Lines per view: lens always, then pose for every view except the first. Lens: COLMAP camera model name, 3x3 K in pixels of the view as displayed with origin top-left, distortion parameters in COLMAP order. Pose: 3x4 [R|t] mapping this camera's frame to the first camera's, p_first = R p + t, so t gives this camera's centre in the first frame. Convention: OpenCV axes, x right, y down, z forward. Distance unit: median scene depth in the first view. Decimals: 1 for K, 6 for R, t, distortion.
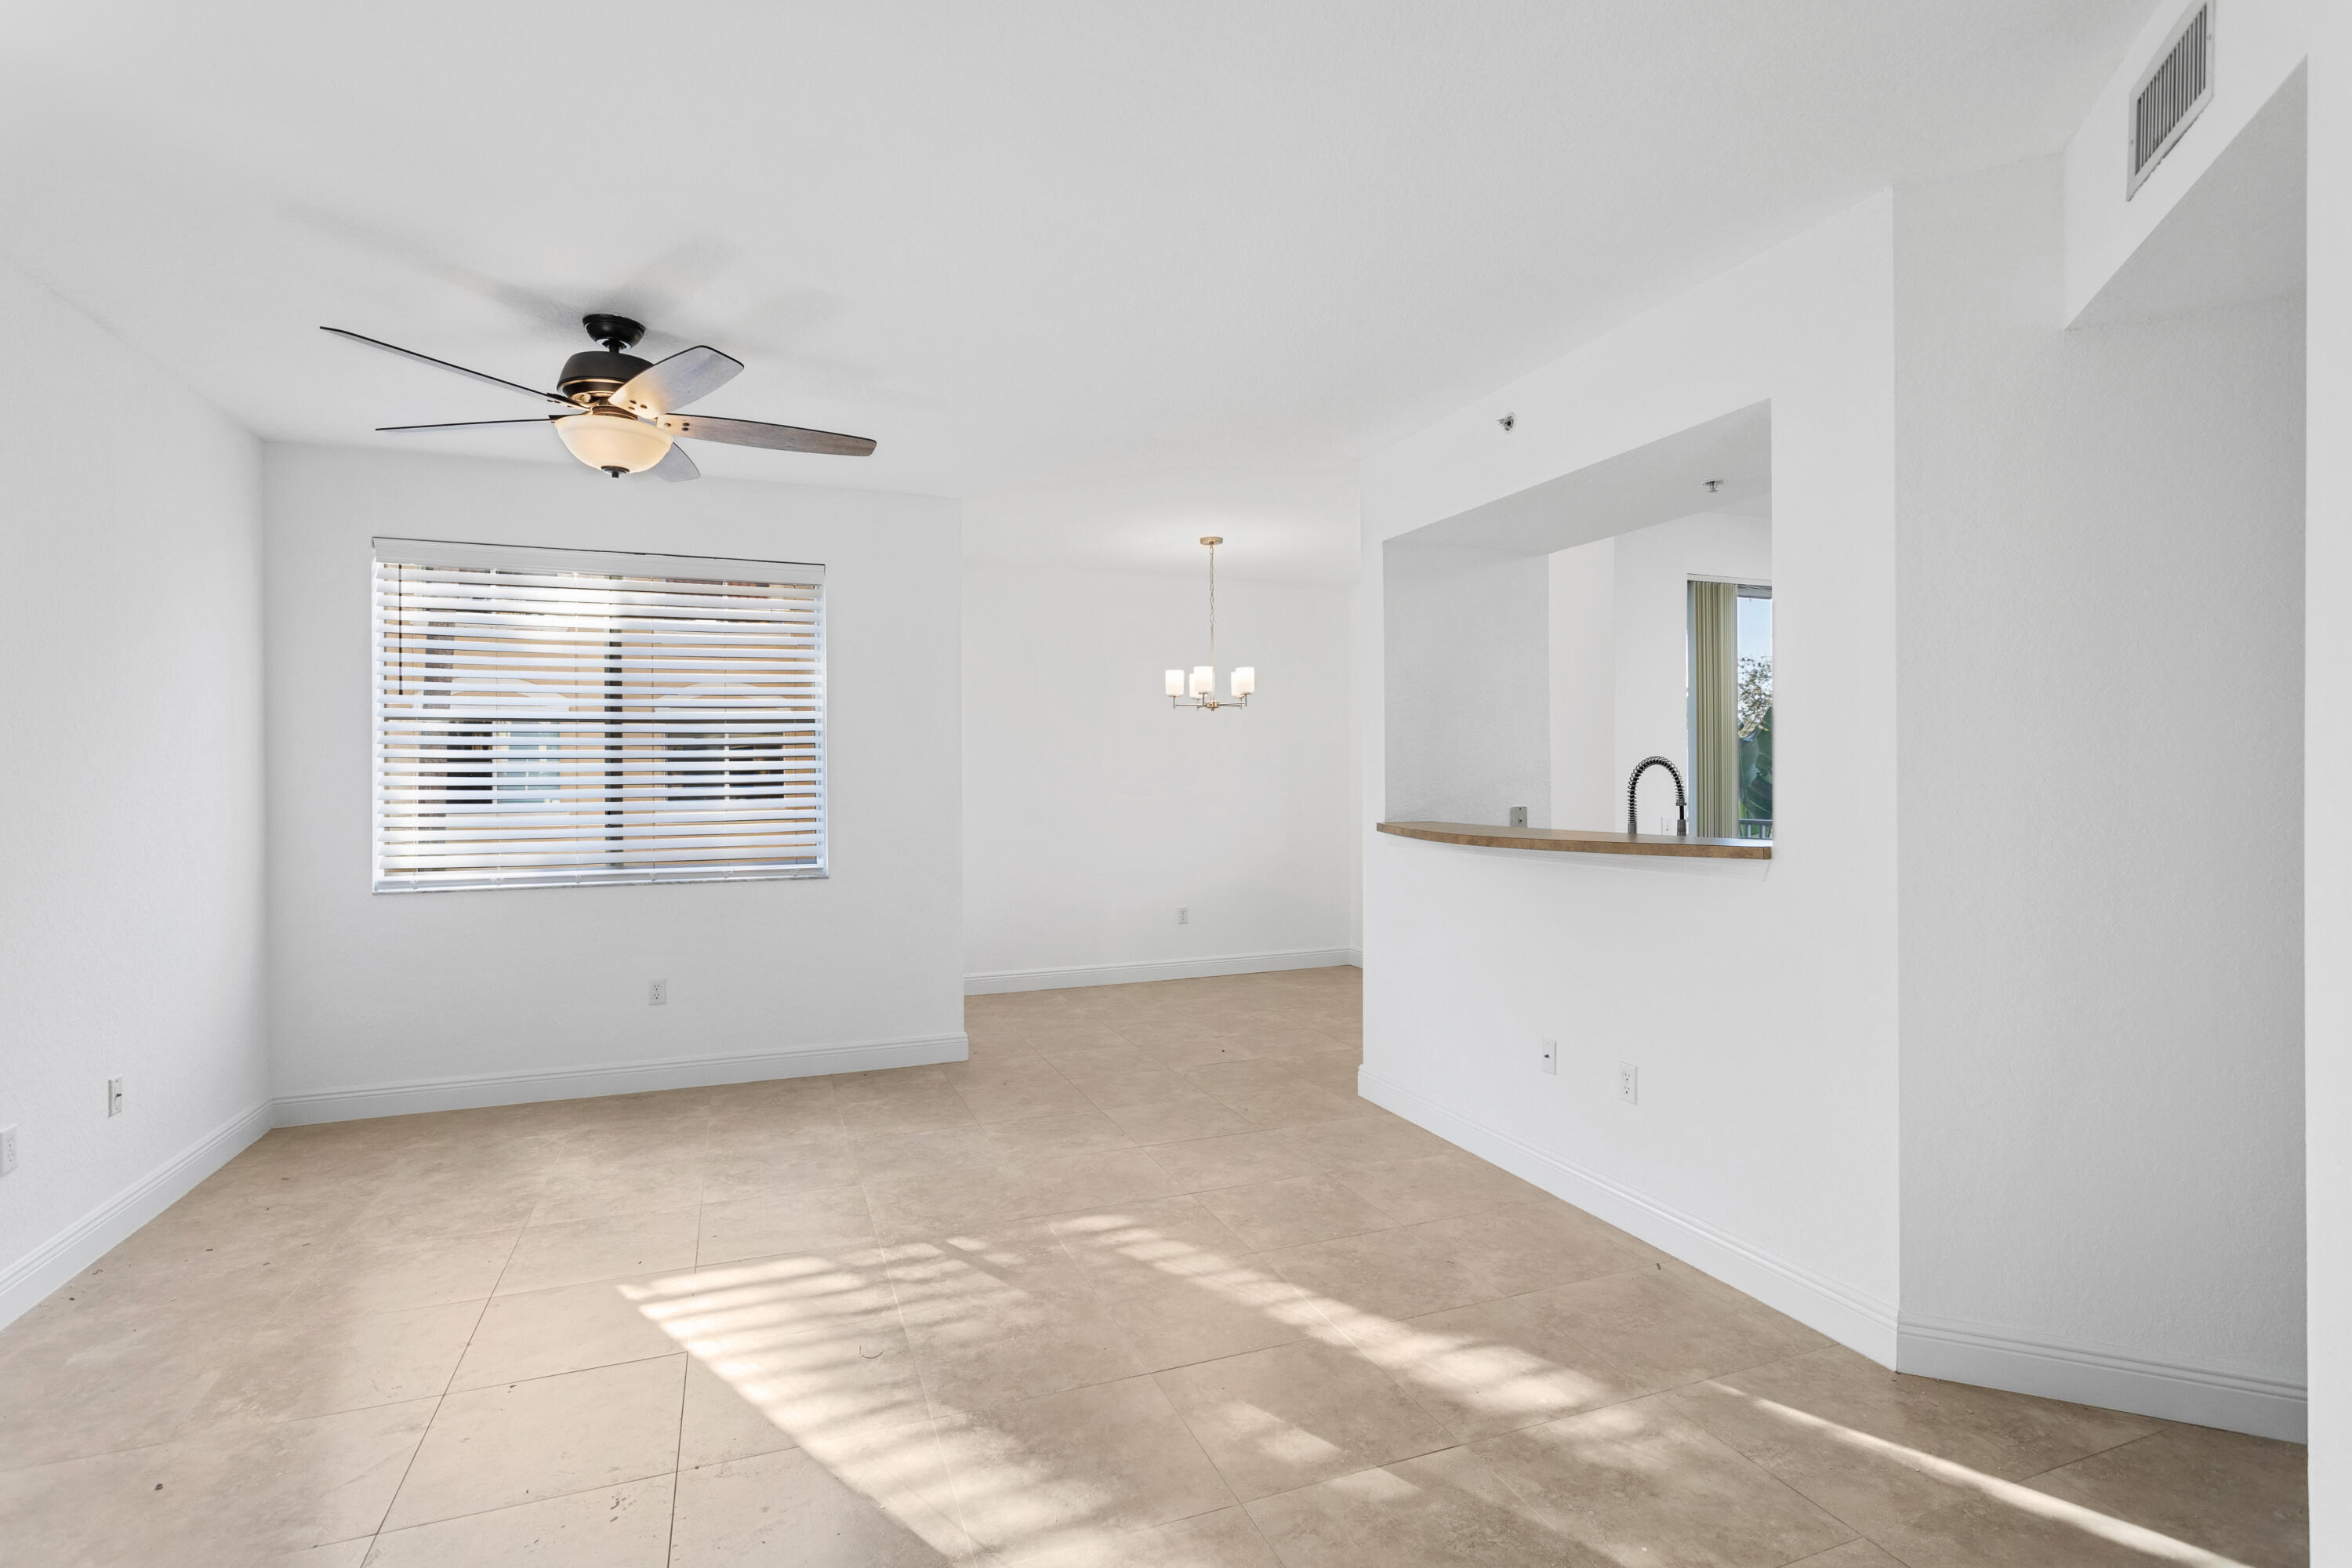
lens RADIAL K [[1126.7, 0, 1165.7], [0, 1126.7, 778.8], [0, 0, 1]] dist [0.021674, 0.000610]
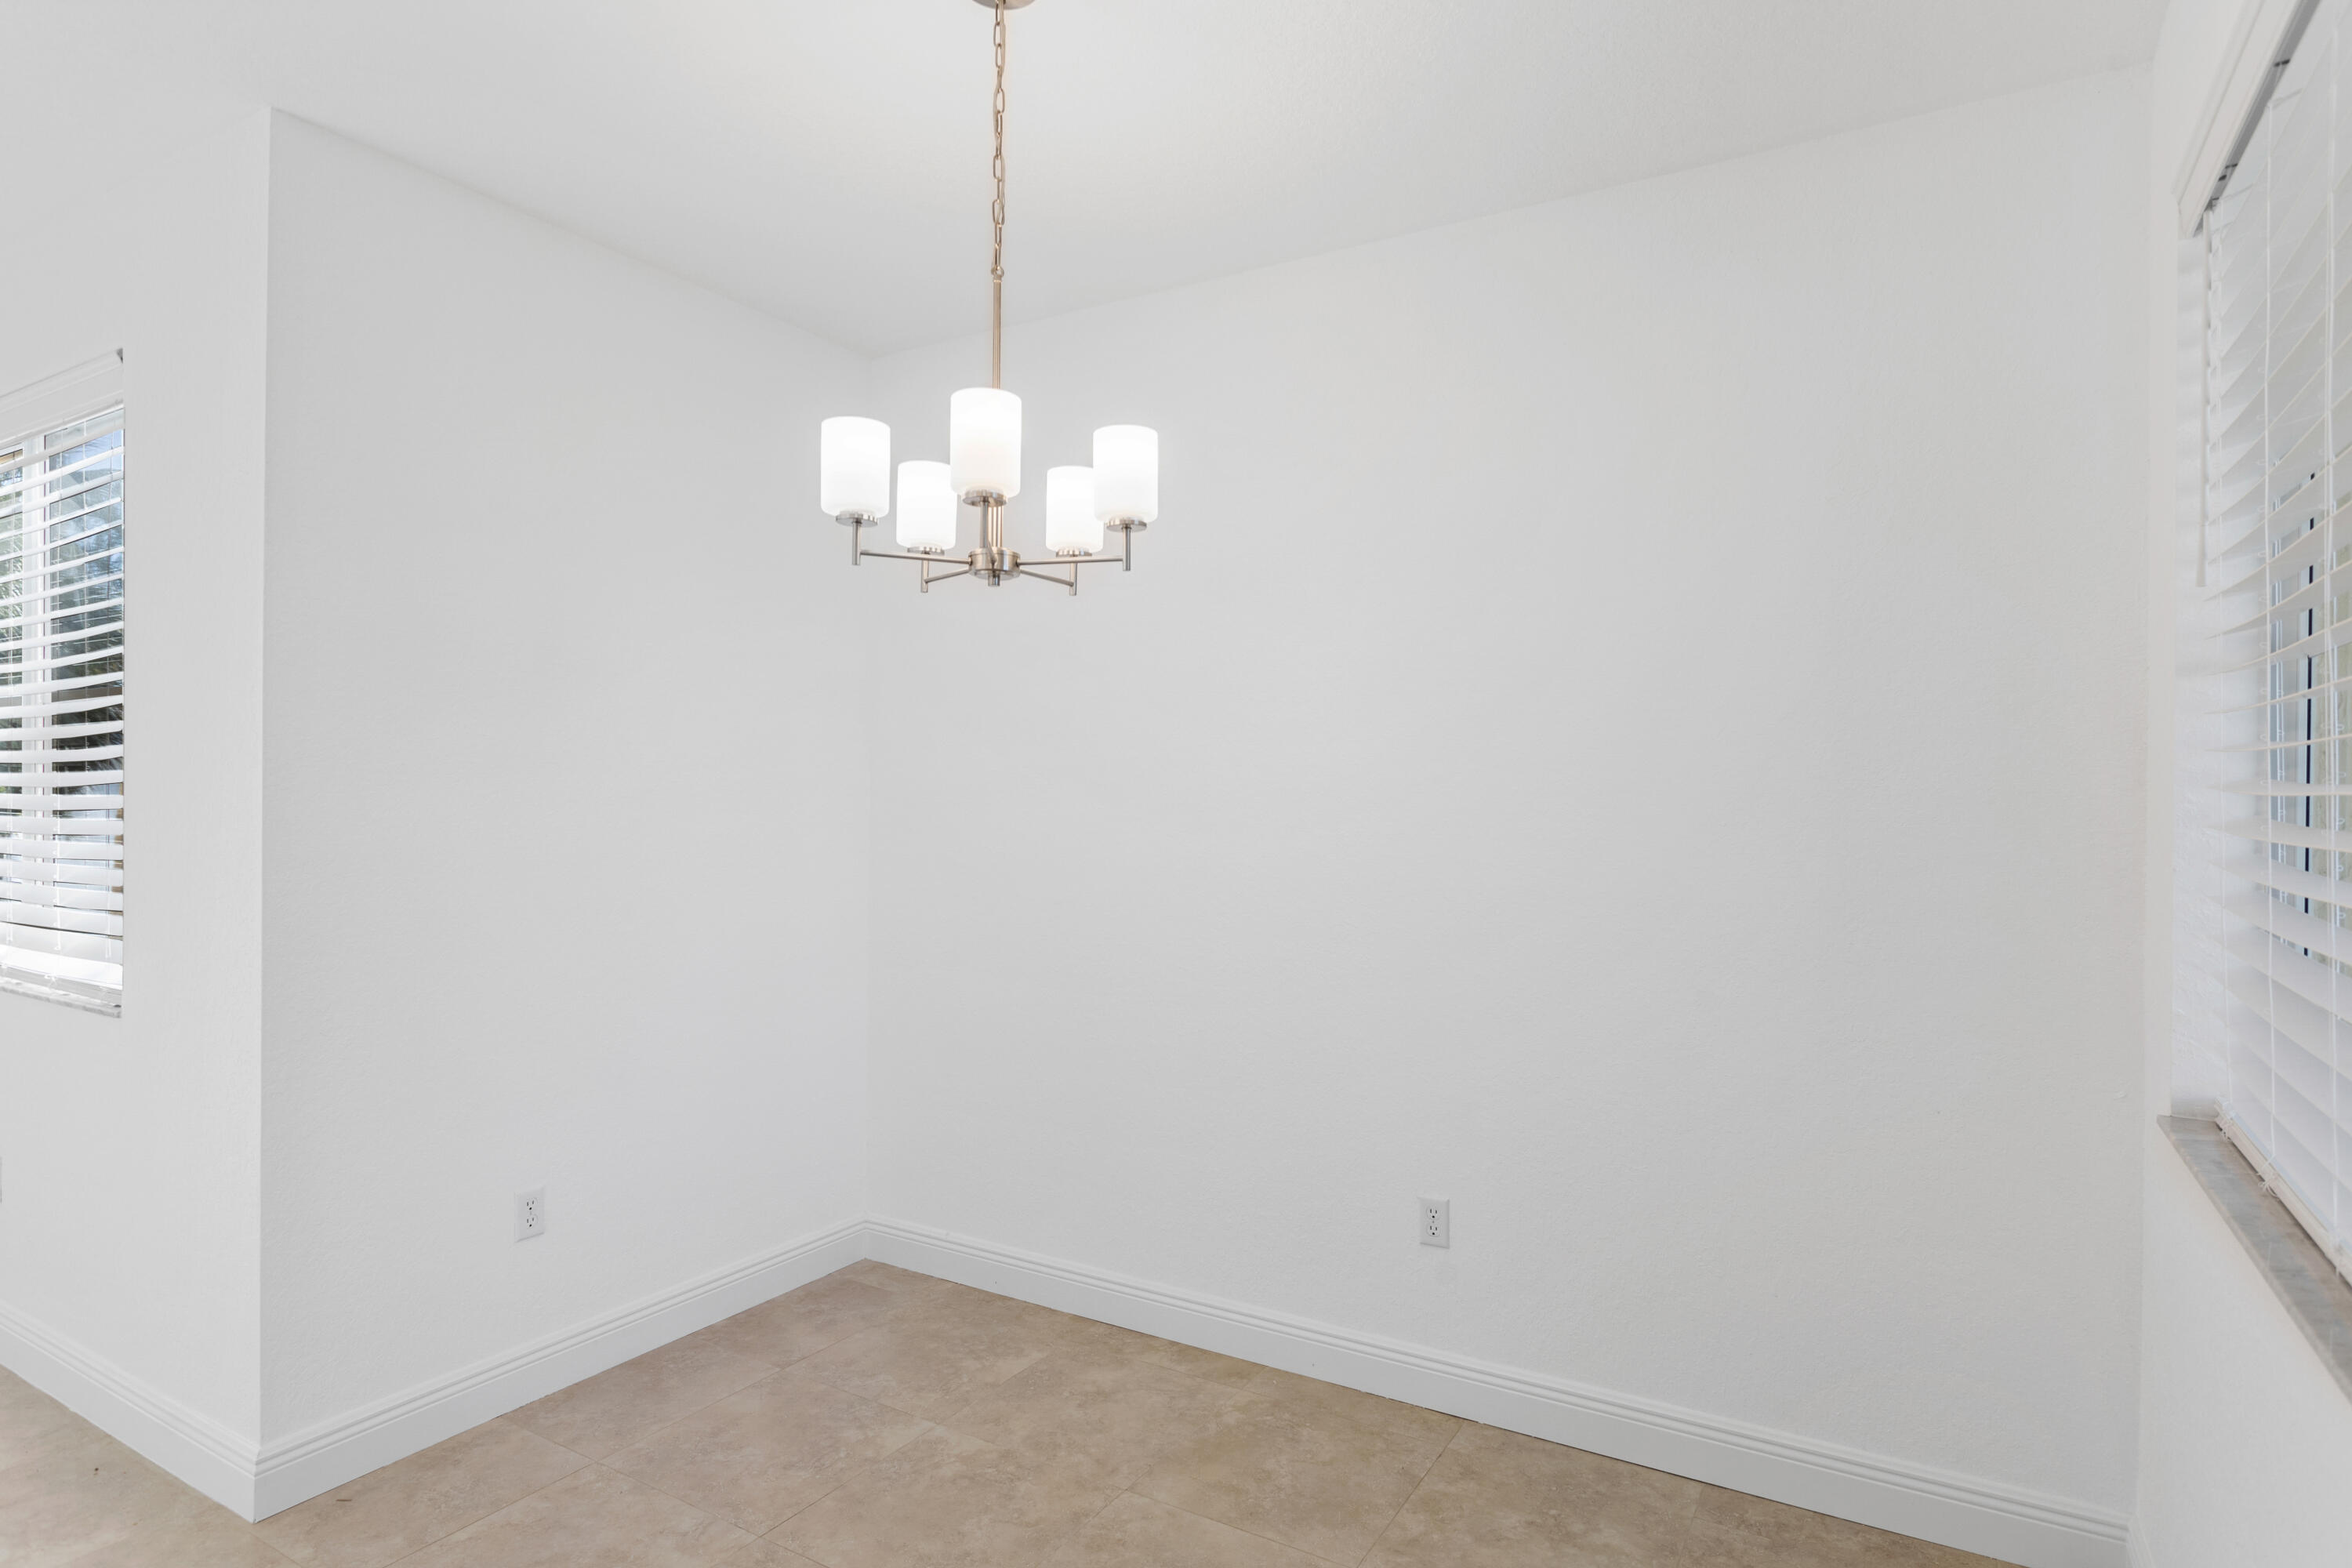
lens RADIAL K [[1249.6, 0, 1177.7], [0, 1249.6, 772.3], [0, 0, 1]] dist [-0.000650, 0.001061]
pose [[0.617514, -0.004250, -0.786549, 0.429371], [-0.016992, 0.999680, -0.018742, -0.009794], [0.786377, 0.024938, 0.617244, 1.136258]]
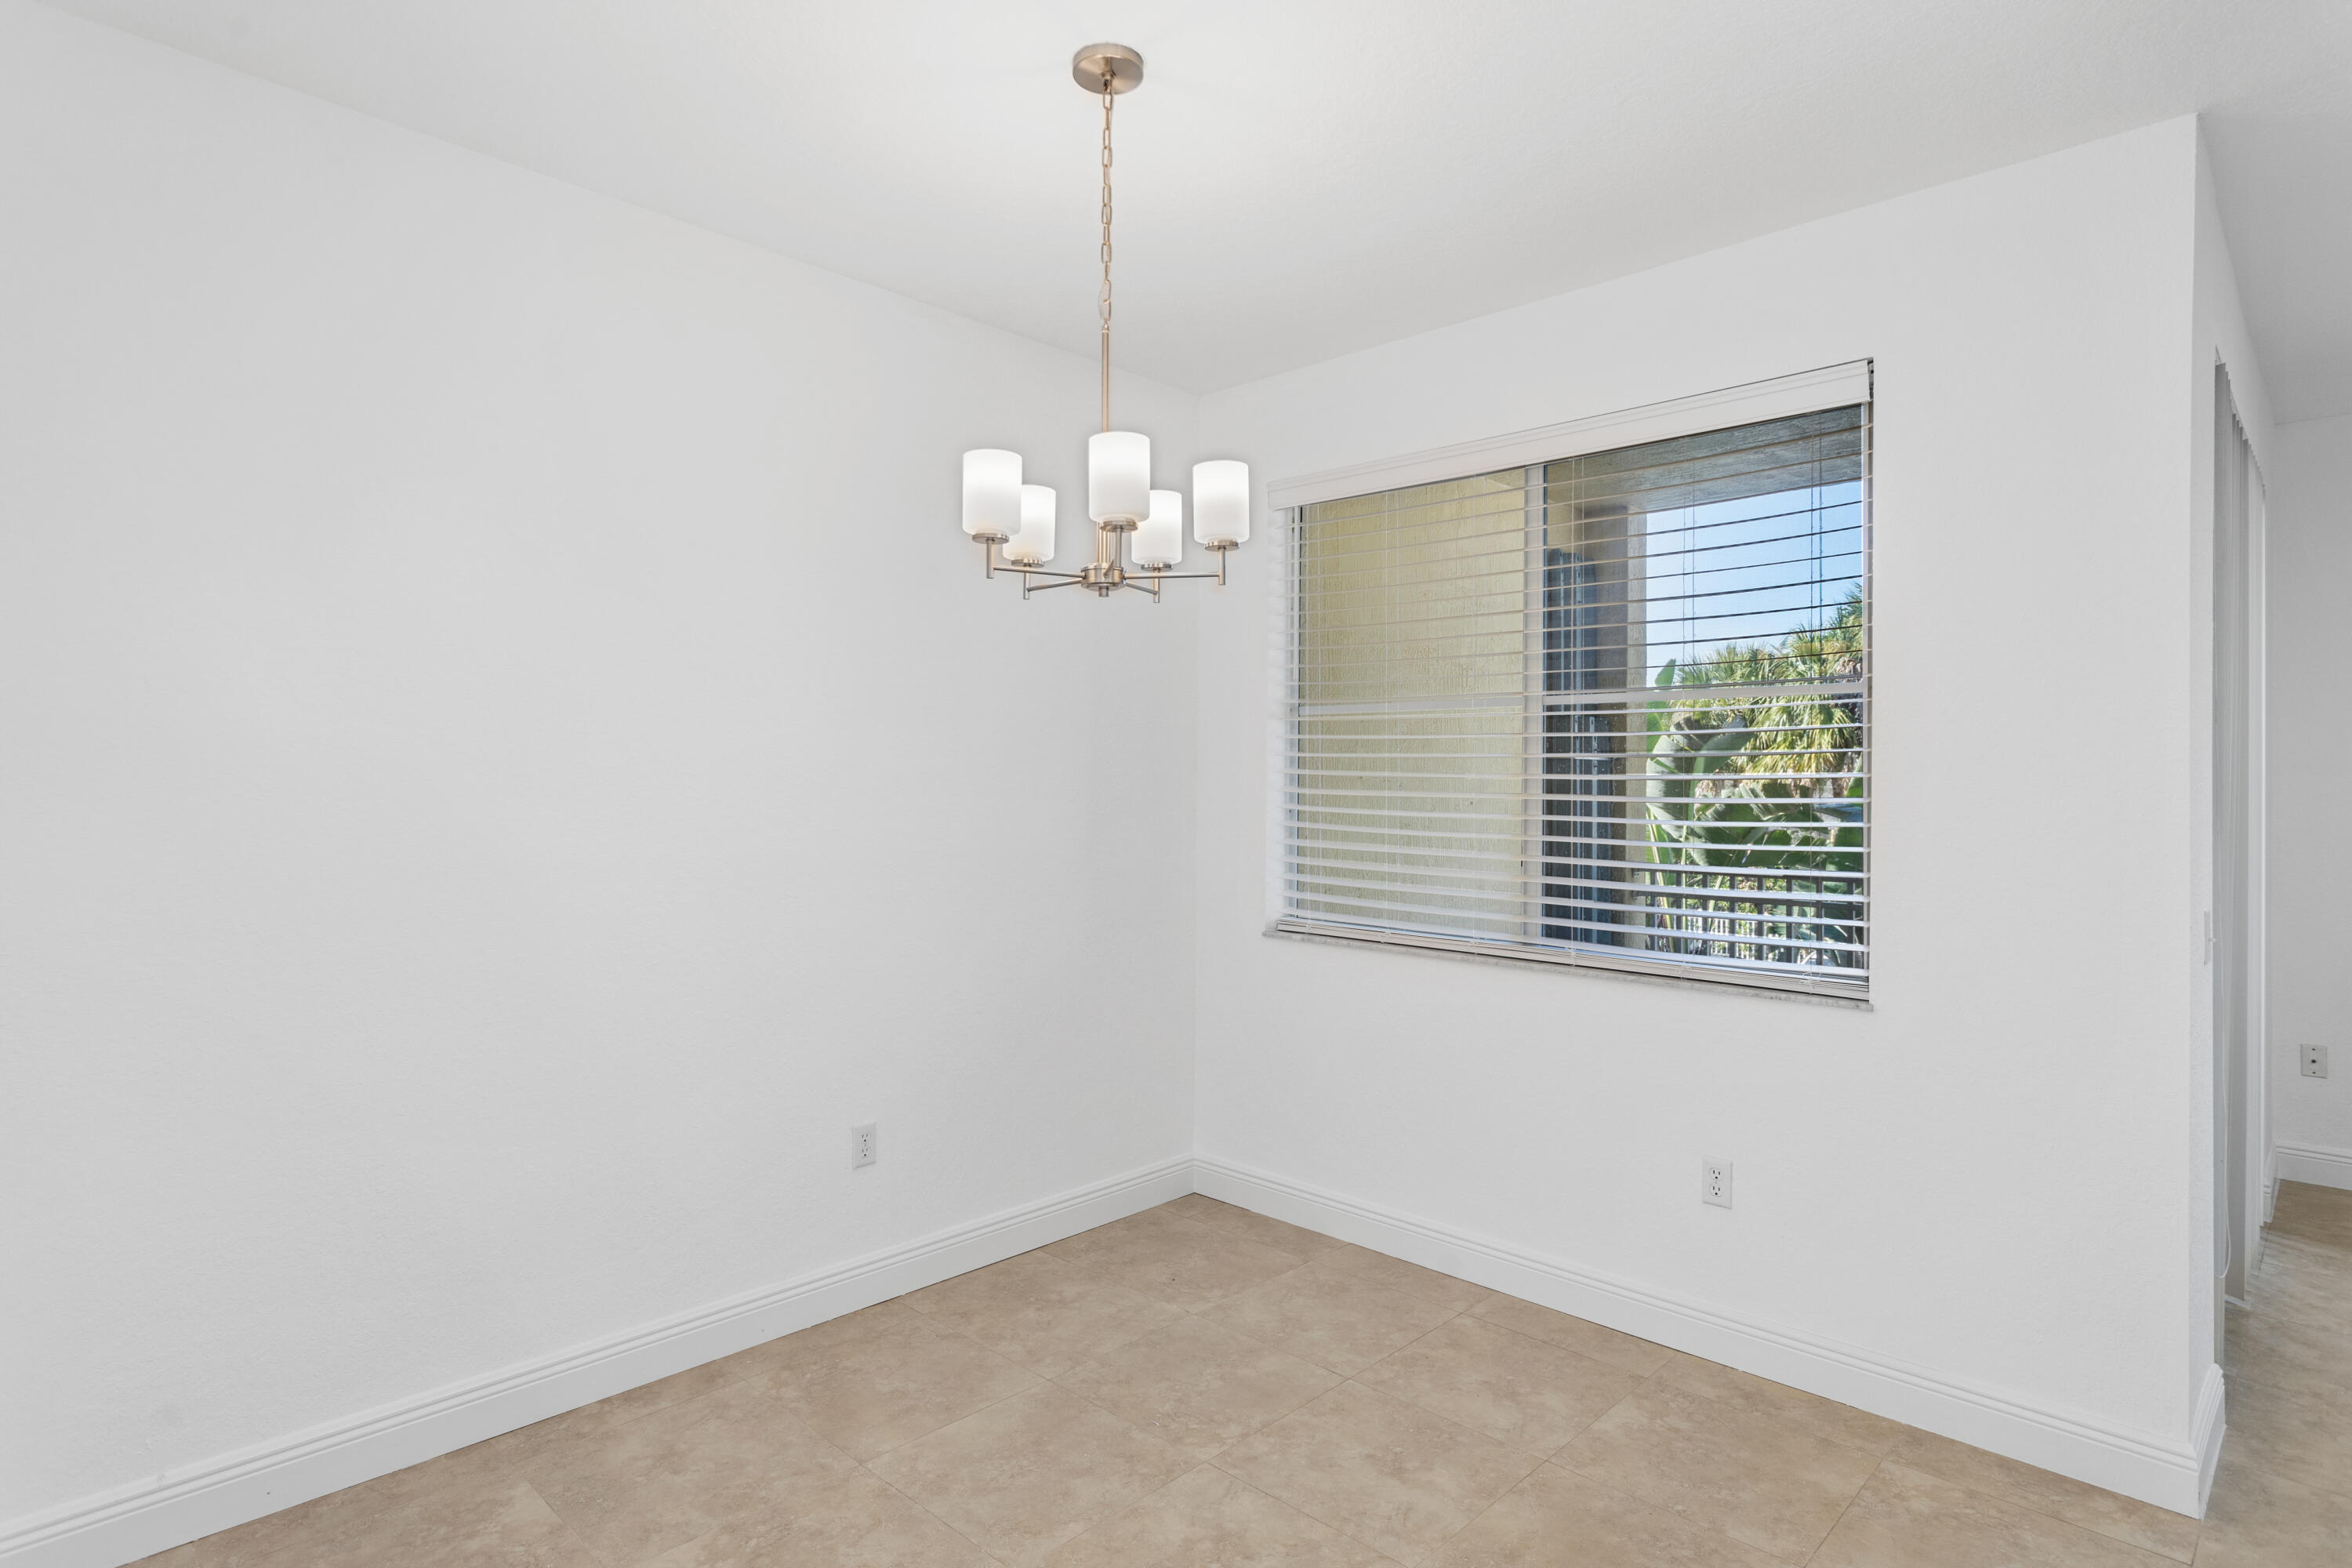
lens RADIAL K [[1243.8, 0, 1176.0], [0, 1243.8, 784.0], [0, 0, 1]] dist [-0.000864, 0.000717]
pose [[0.904562, 0.012911, 0.426147, -0.118343], [-0.012661, 0.999914, -0.003420, -0.007511], [-0.426155, -0.002301, 0.904647, 0.909795]]
